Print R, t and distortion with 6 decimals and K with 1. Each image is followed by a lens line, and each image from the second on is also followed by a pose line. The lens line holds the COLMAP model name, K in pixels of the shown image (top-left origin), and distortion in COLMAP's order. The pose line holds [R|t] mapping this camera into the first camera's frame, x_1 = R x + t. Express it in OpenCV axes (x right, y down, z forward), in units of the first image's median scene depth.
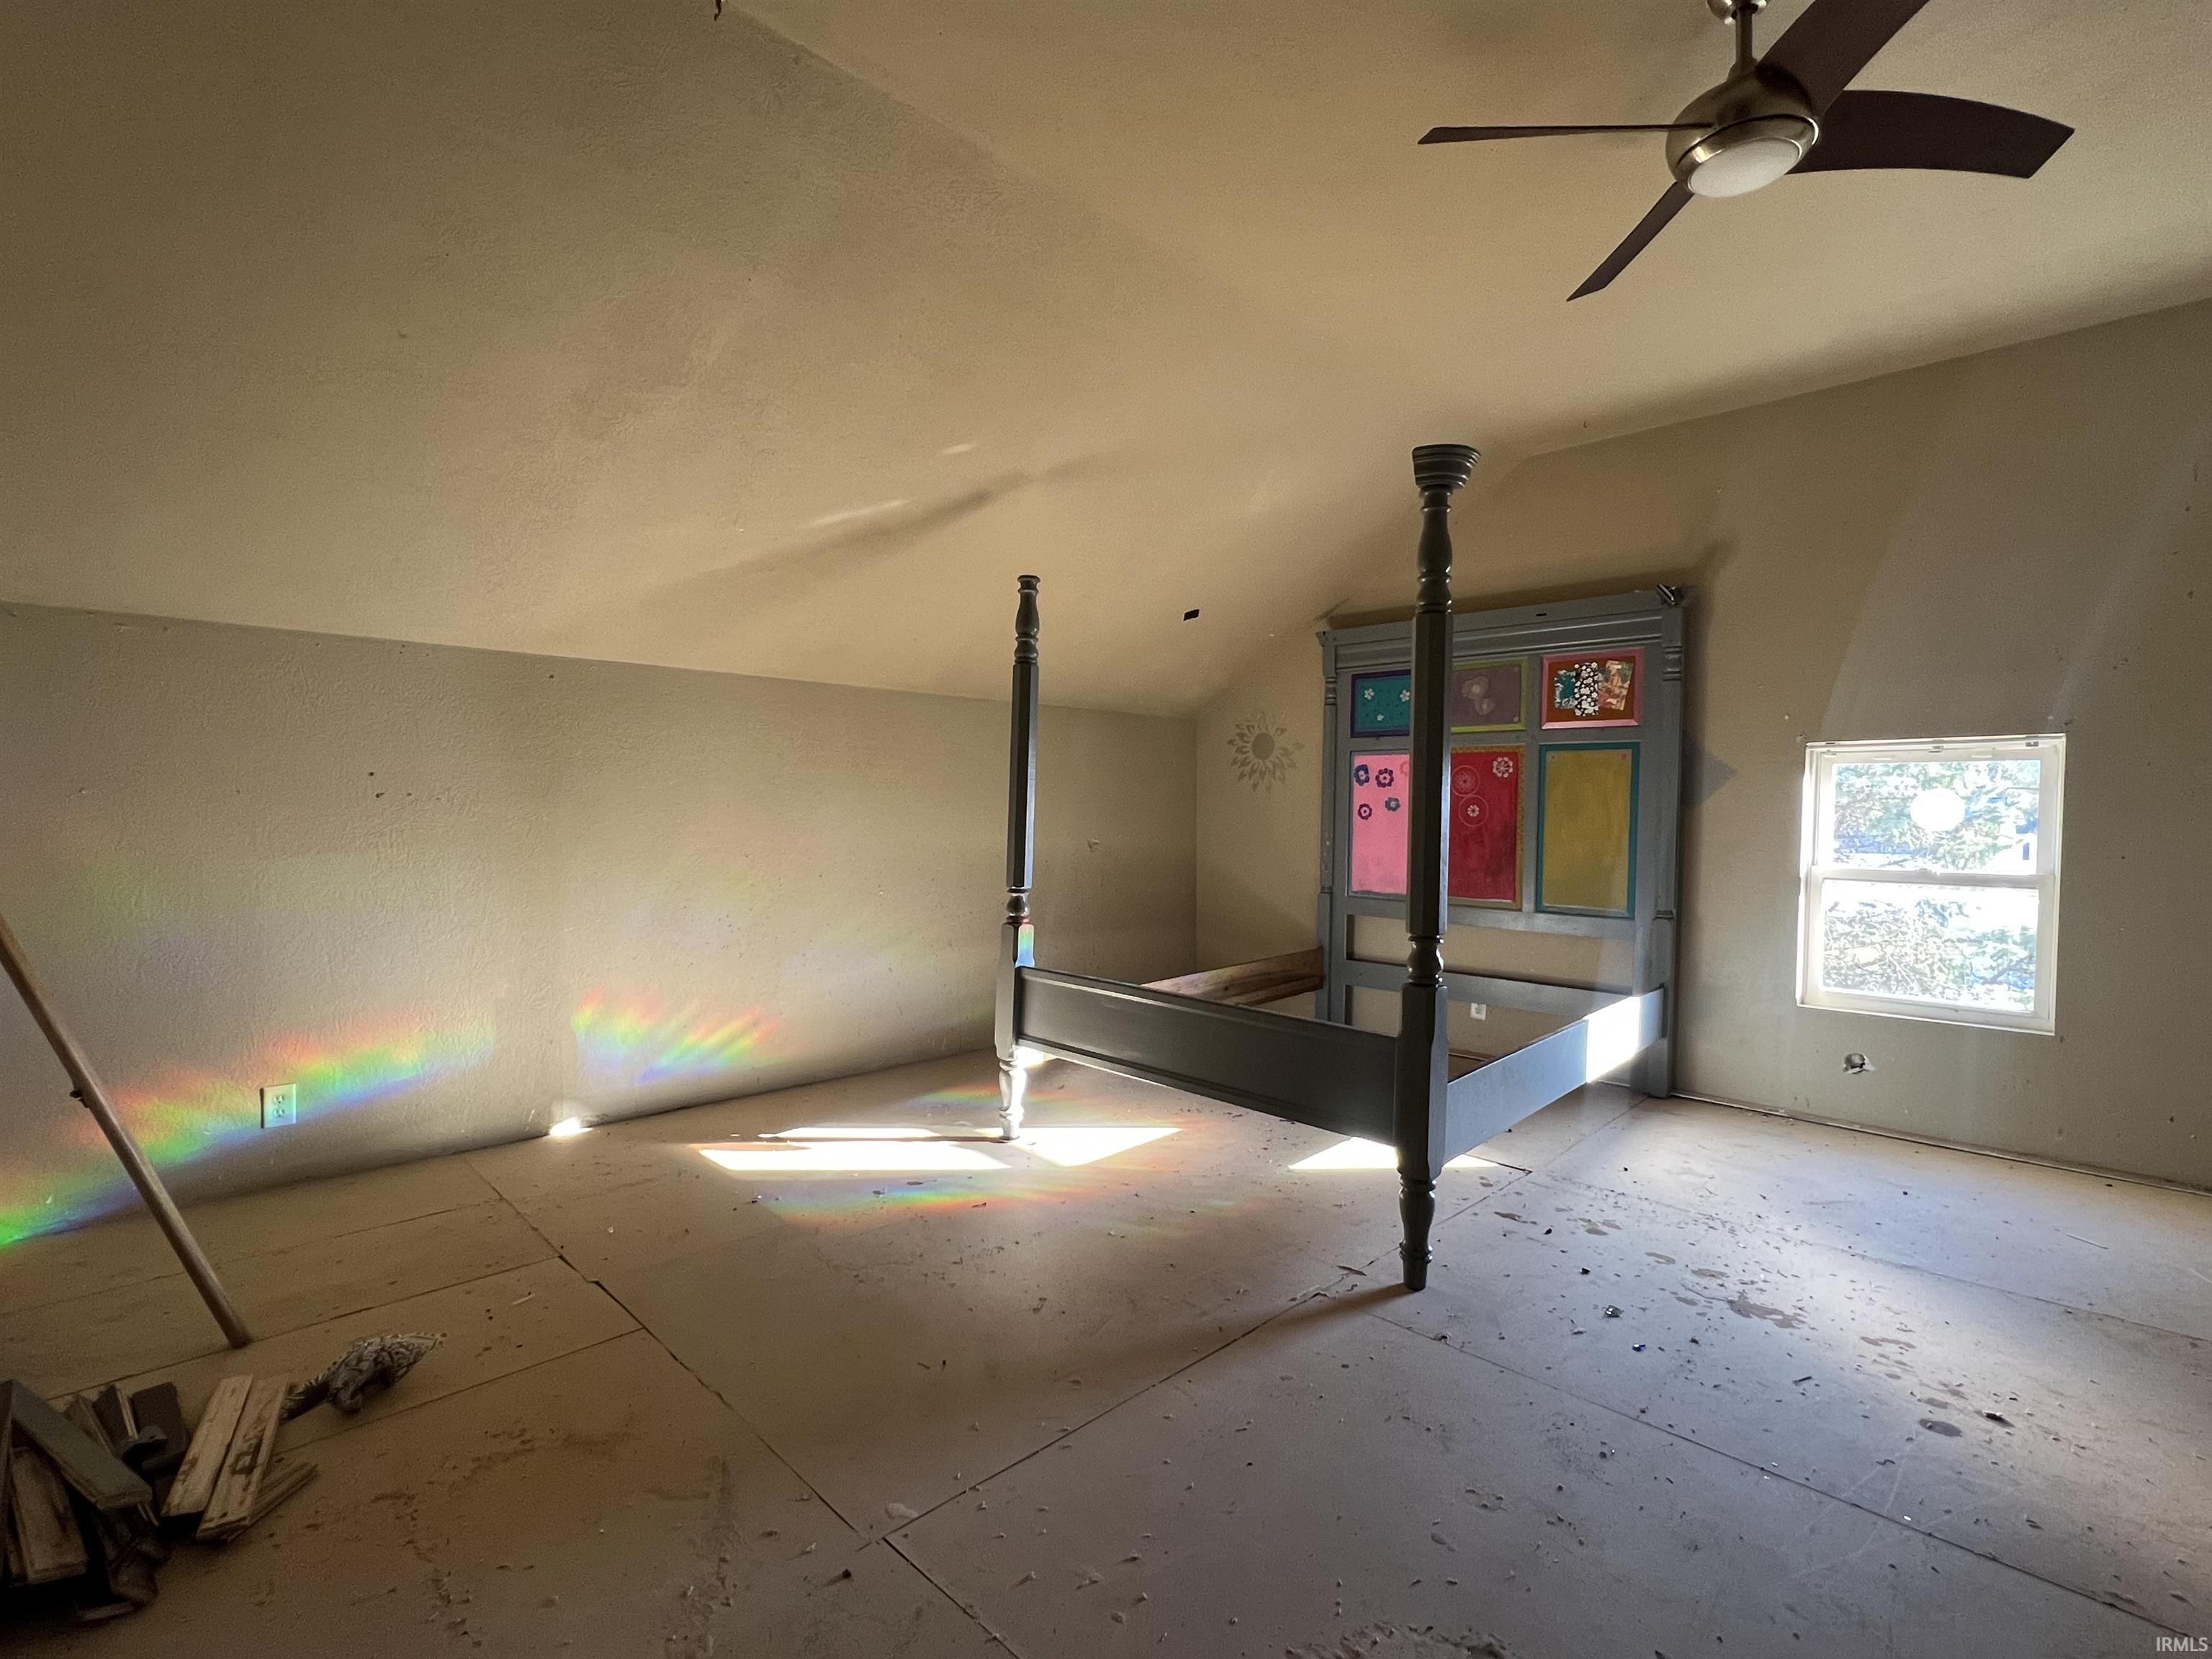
lens RADIAL K [[1039.2, 0, 1107.7], [0, 1039.2, 837.6], [0, 0, 1]] dist [-0.003084, 0.000641]
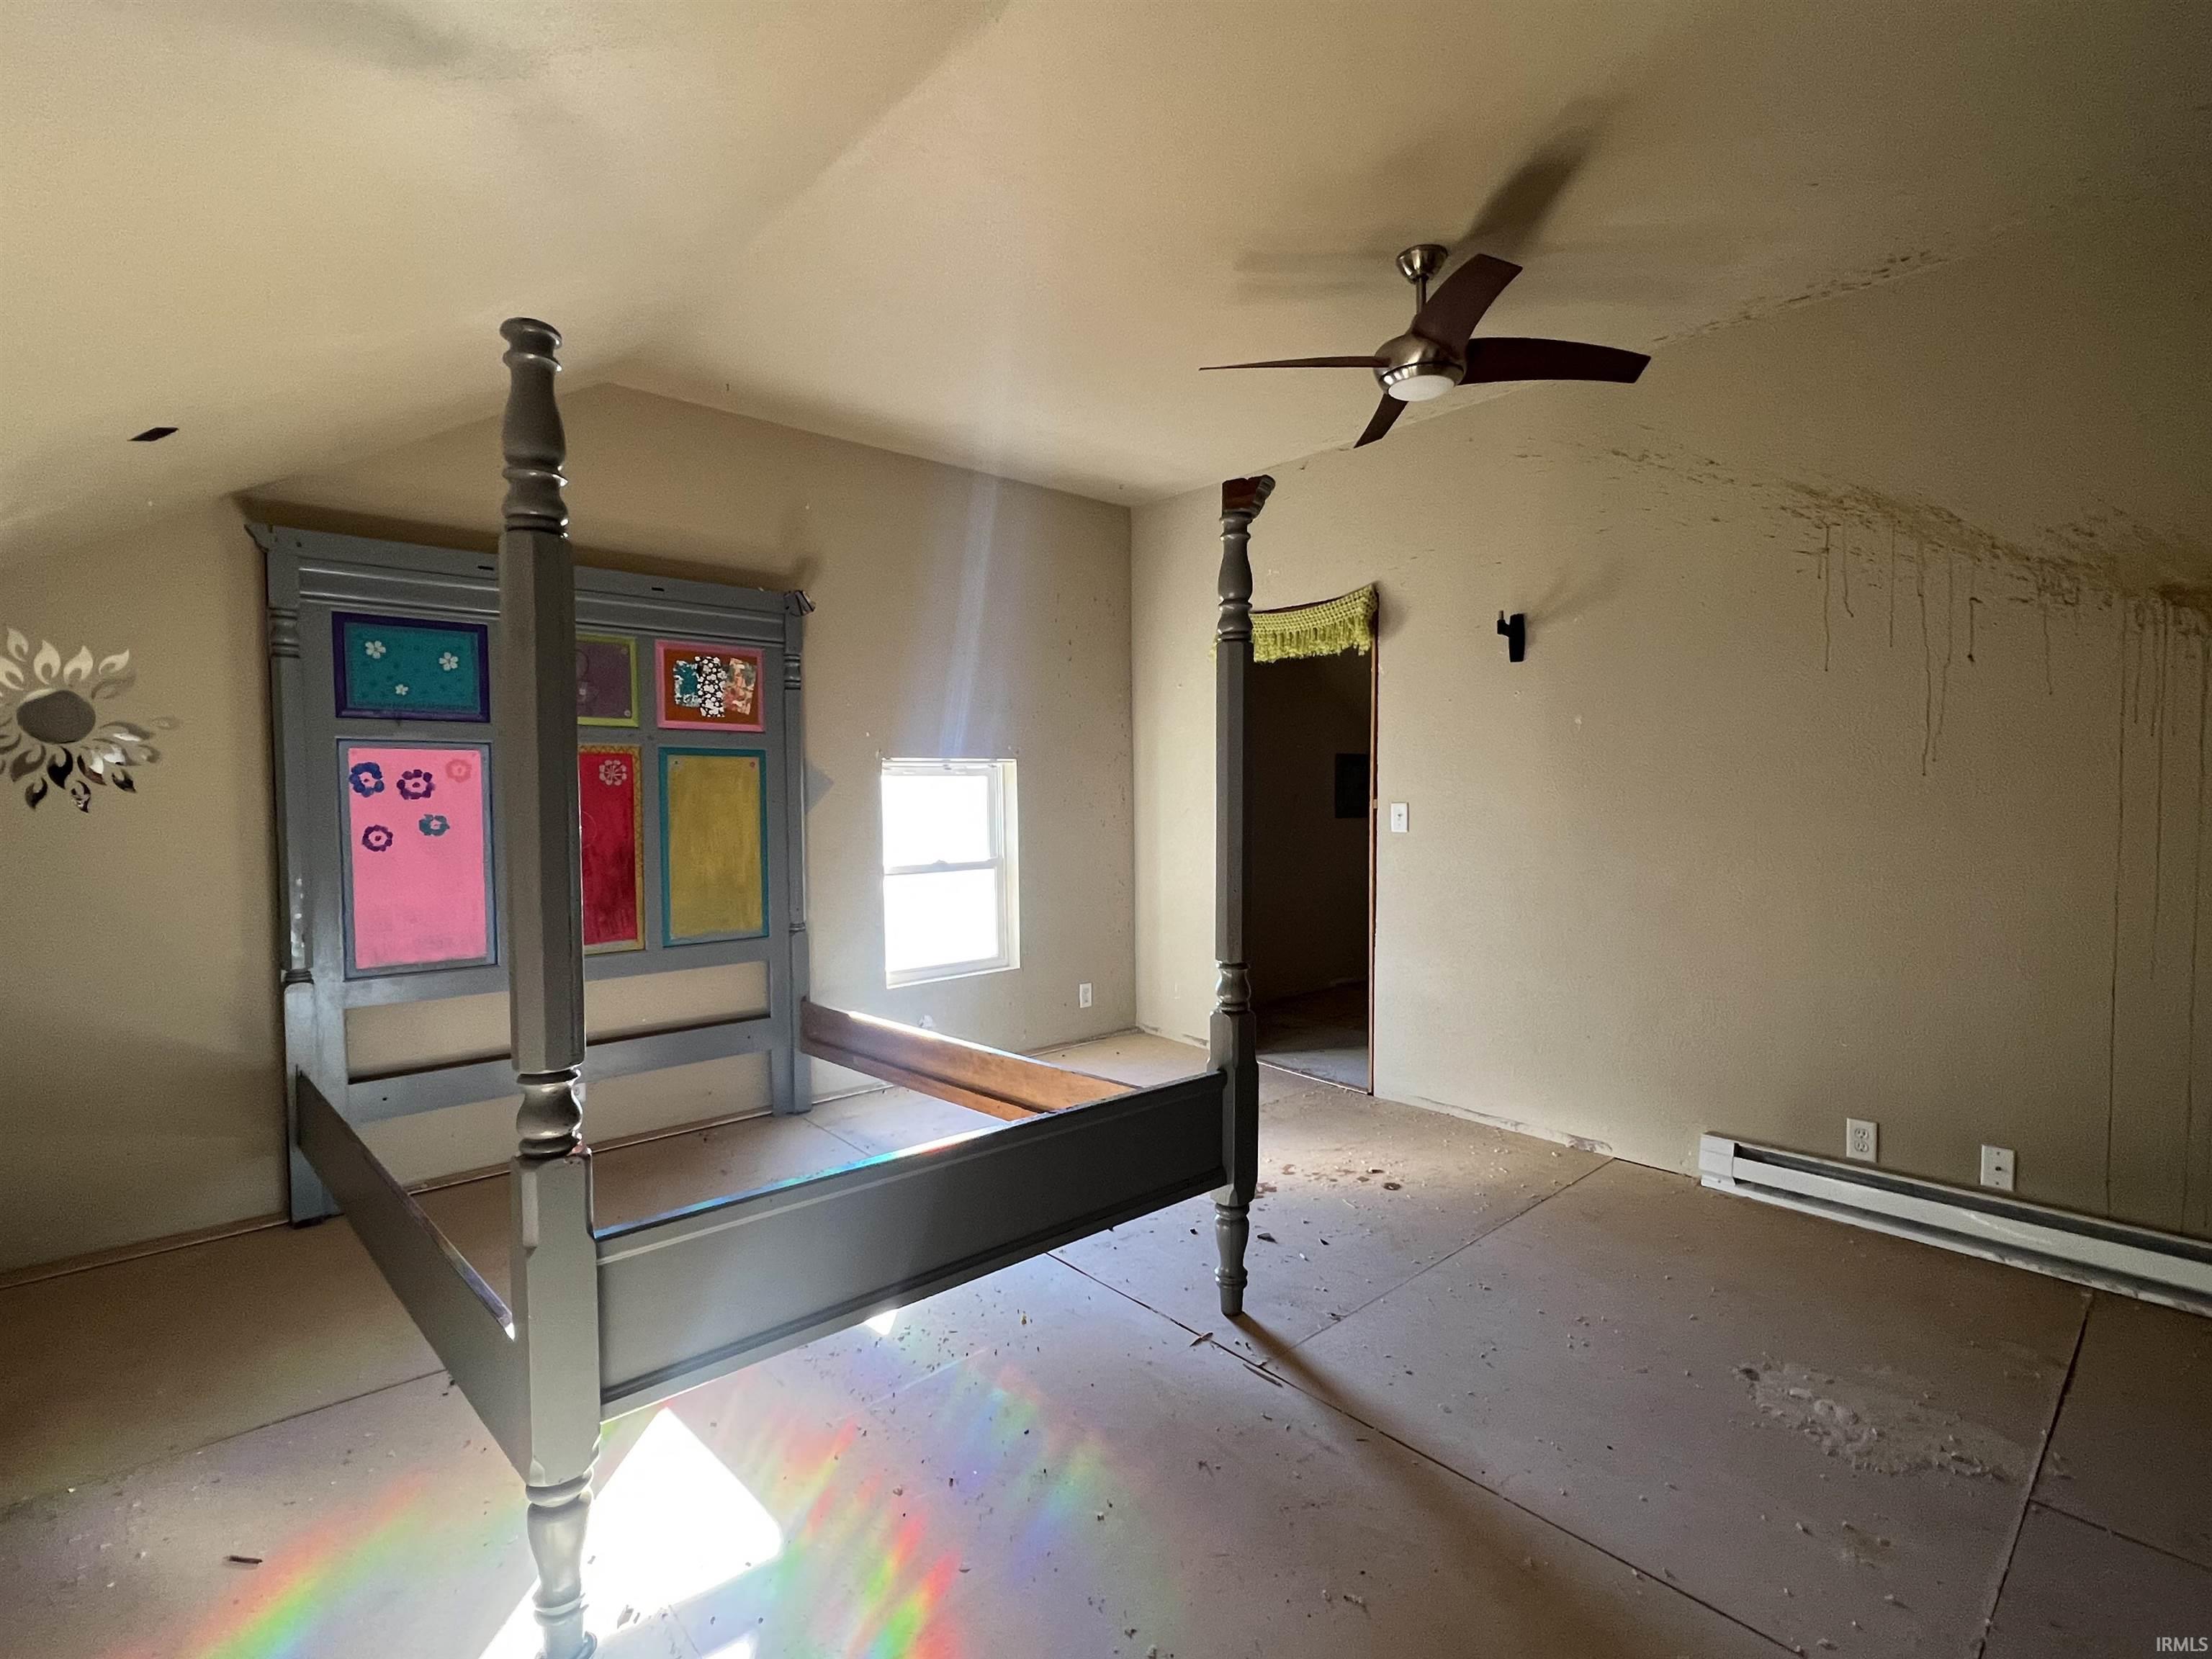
lens RADIAL K [[1039.2, 0, 1107.7], [0, 1039.2, 837.6], [0, 0, 1]] dist [-0.003084, 0.000641]
pose [[0.062139, -0.051722, 0.996726, -0.395638], [0.040516, 0.997964, 0.049260, -0.044070], [-0.997245, 0.037322, 0.064108, 0.601270]]
